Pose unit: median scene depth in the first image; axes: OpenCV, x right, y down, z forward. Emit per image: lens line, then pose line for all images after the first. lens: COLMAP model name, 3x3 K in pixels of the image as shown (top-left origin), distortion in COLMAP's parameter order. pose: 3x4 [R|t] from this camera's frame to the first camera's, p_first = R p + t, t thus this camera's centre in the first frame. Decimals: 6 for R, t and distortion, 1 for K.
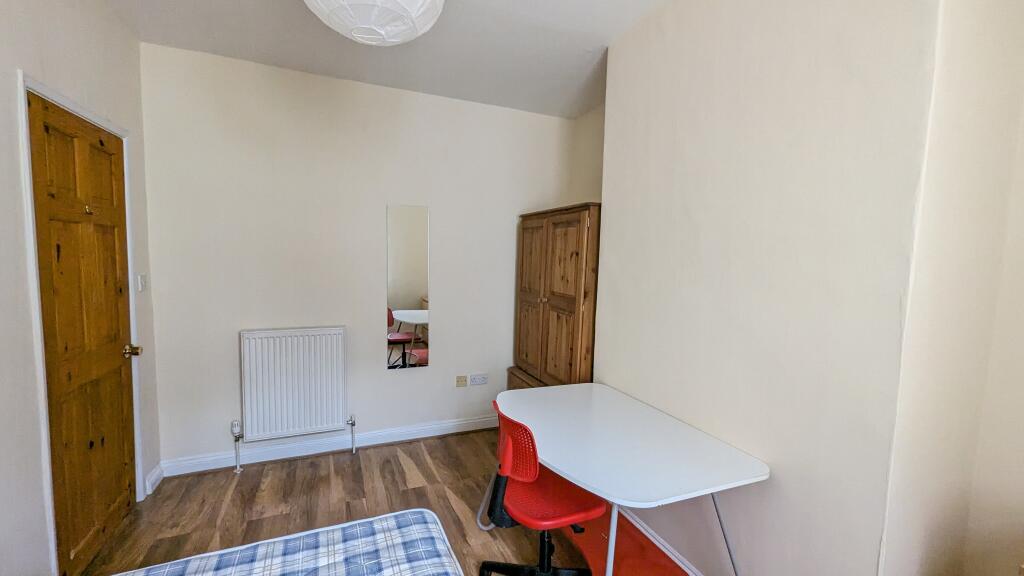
lens RADIAL K [[425.7, 0, 515.3], [0, 425.7, 291.5], [0, 0, 1]] dist [0.000676, -0.000252]
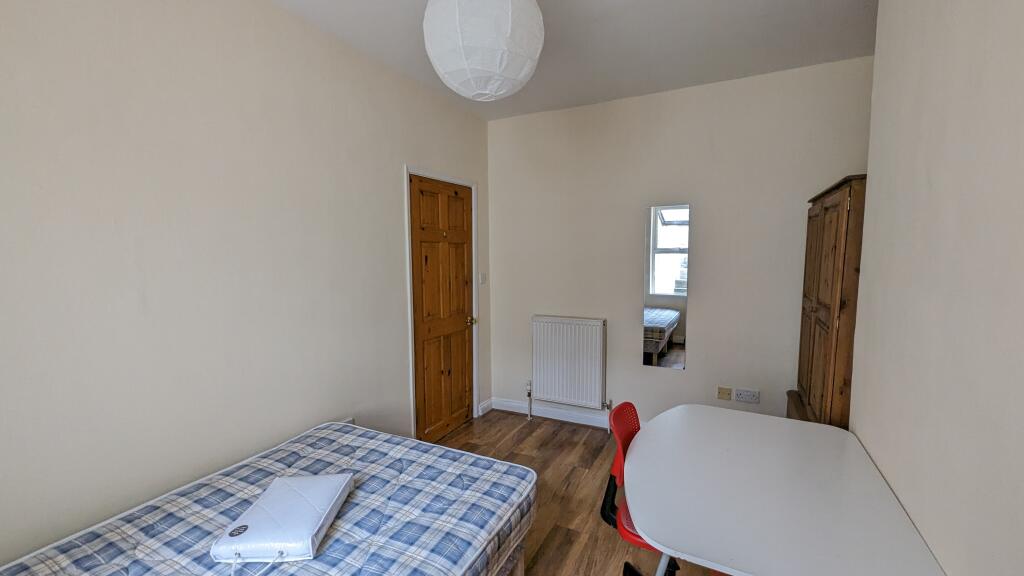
lens RADIAL K [[425.7, 0, 515.3], [0, 425.7, 291.5], [0, 0, 1]] dist [0.000676, -0.000252]
pose [[0.631345, 0.040995, -0.774418, 0.412142], [-0.039759, 0.999000, 0.020471, -0.008607], [0.774483, 0.017866, 0.632343, 0.122206]]
